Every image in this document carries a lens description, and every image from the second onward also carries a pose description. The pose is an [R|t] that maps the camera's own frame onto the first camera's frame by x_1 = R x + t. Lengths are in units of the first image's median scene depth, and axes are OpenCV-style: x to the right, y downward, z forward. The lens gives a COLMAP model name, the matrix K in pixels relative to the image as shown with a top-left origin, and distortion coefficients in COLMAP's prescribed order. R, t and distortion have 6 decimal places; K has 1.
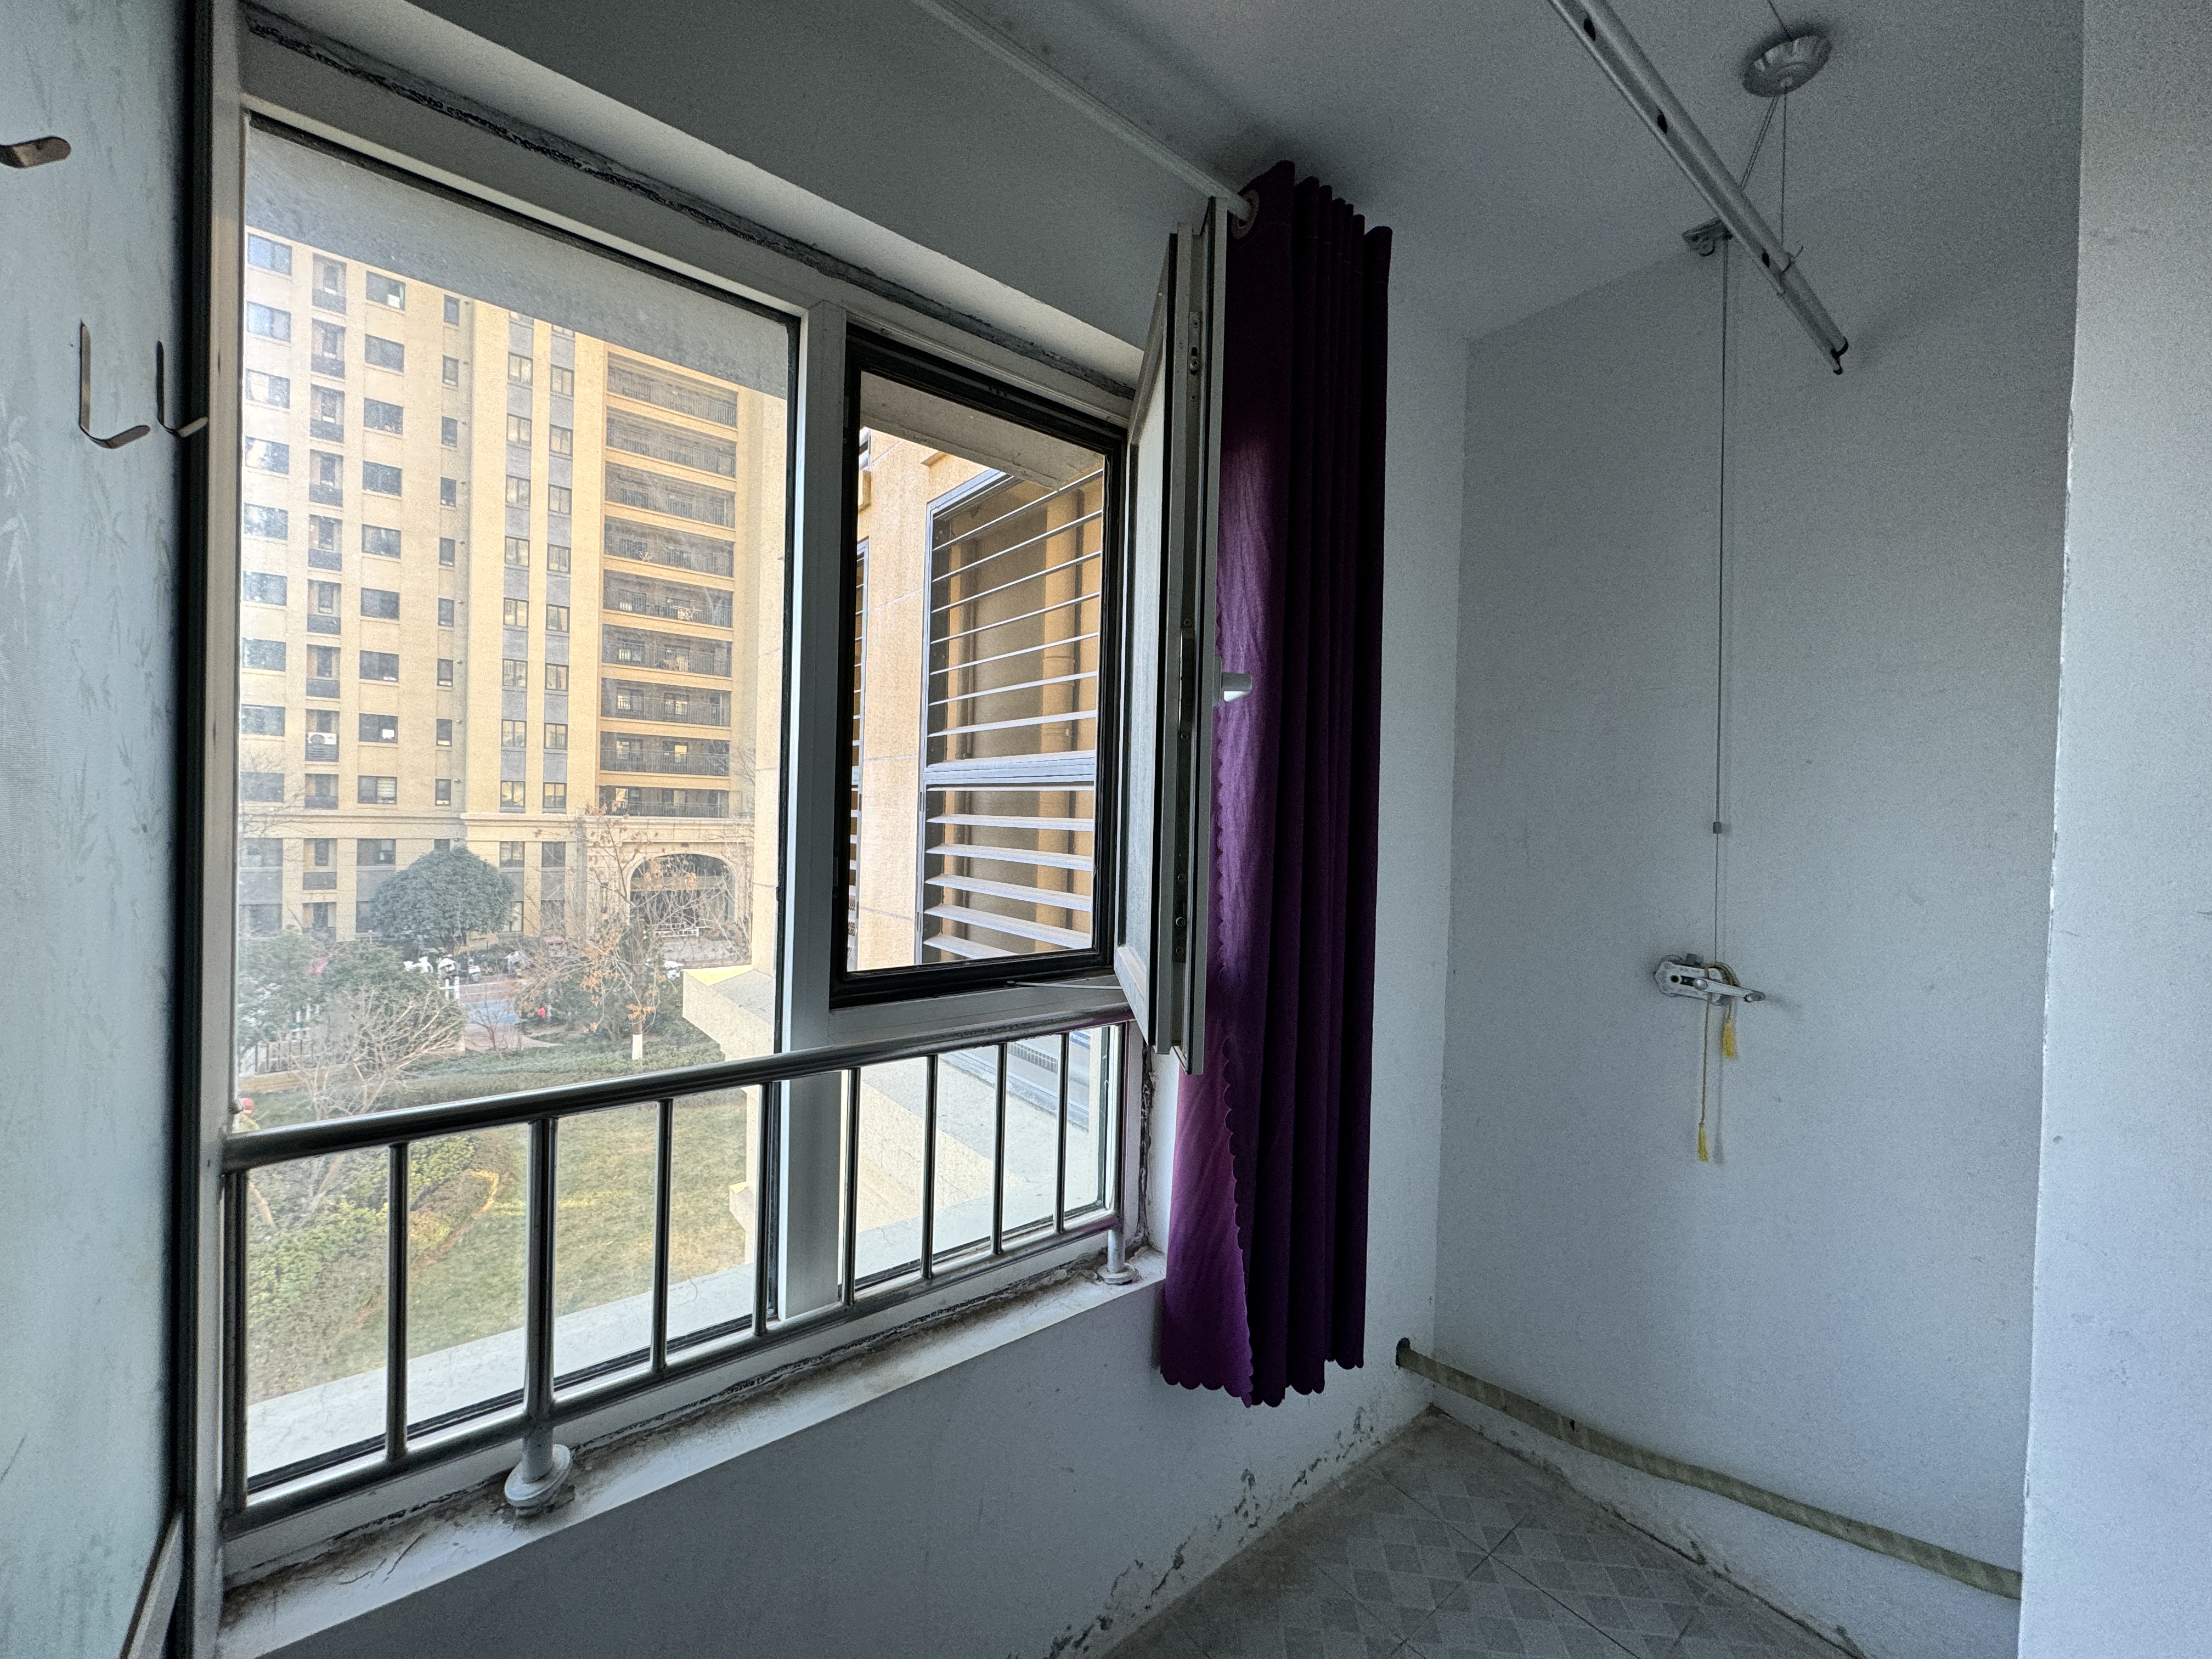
lens RADIAL K [[873.2, 0, 1104.0], [0, 873.2, 829.9], [0, 0, 1]] dist [-0.000087, -0.000277]
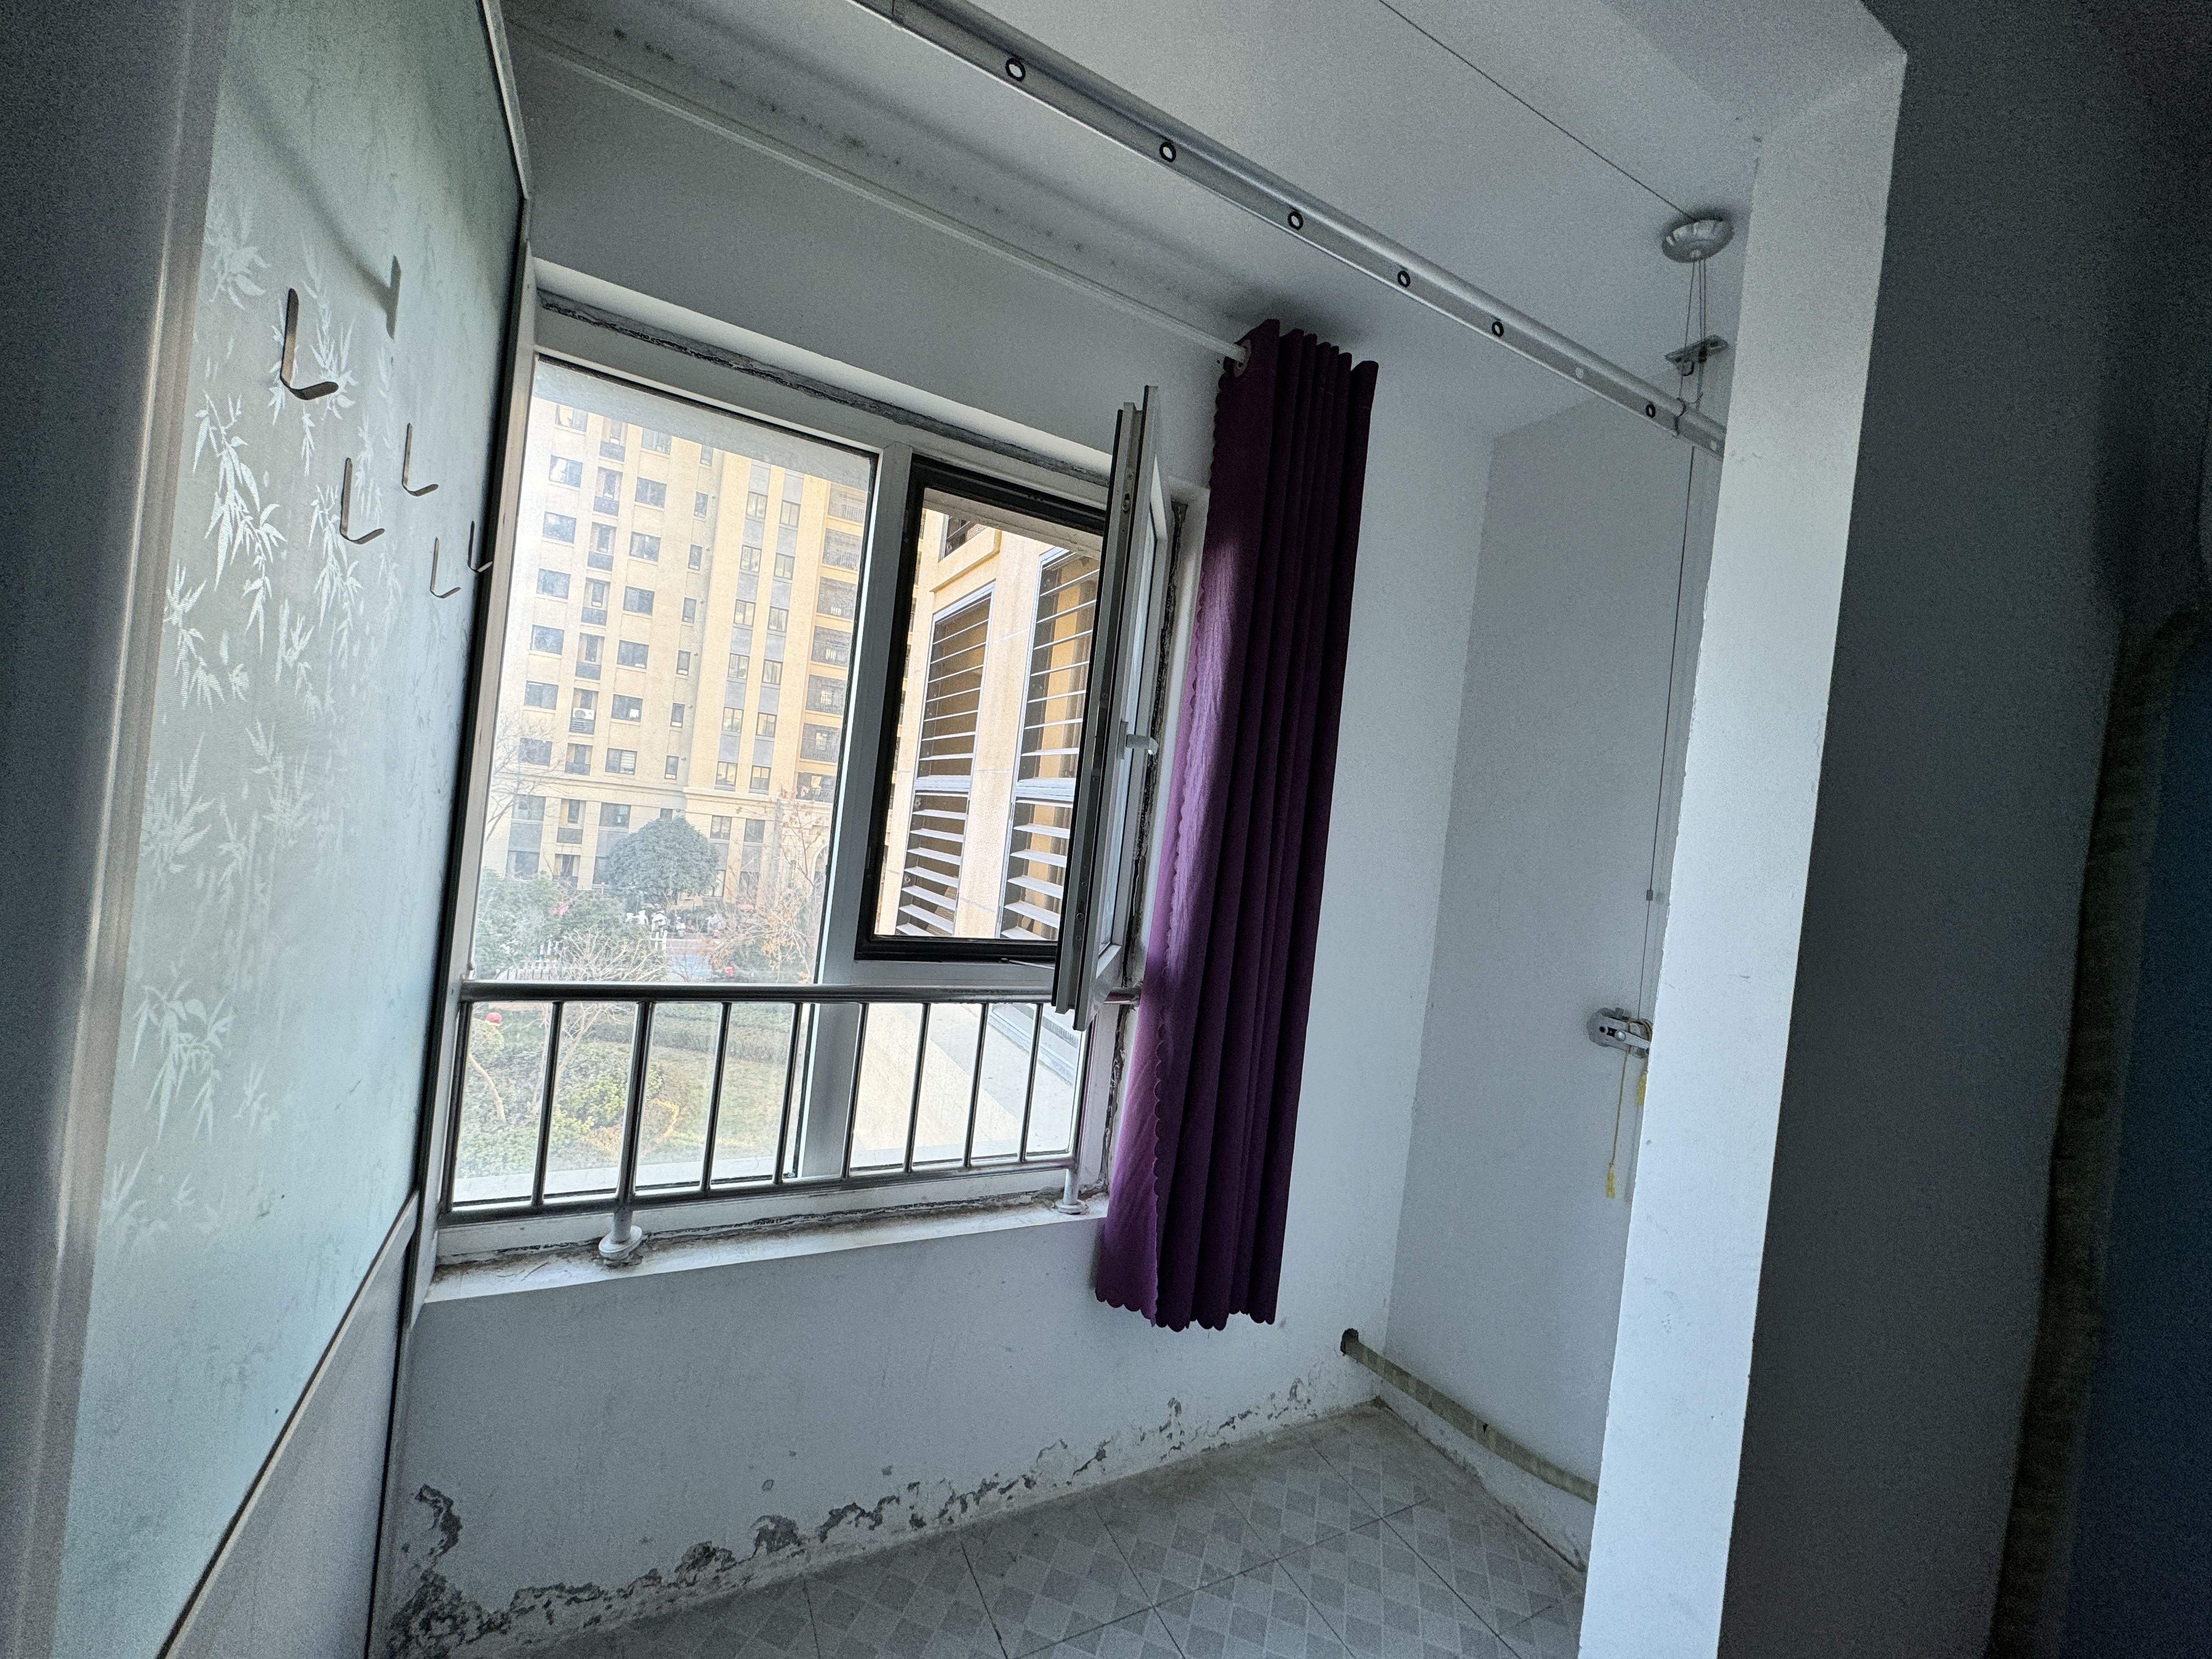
lens RADIAL K [[873.2, 0, 1104.3], [0, 873.2, 830.0], [0, 0, 1]] dist [-0.000087, -0.000277]
pose [[0.978918, 0.086705, -0.184936, 0.252317], [-0.090309, 0.995852, -0.011136, -0.011053], [0.183203, 0.027603, 0.982687, -0.223168]]
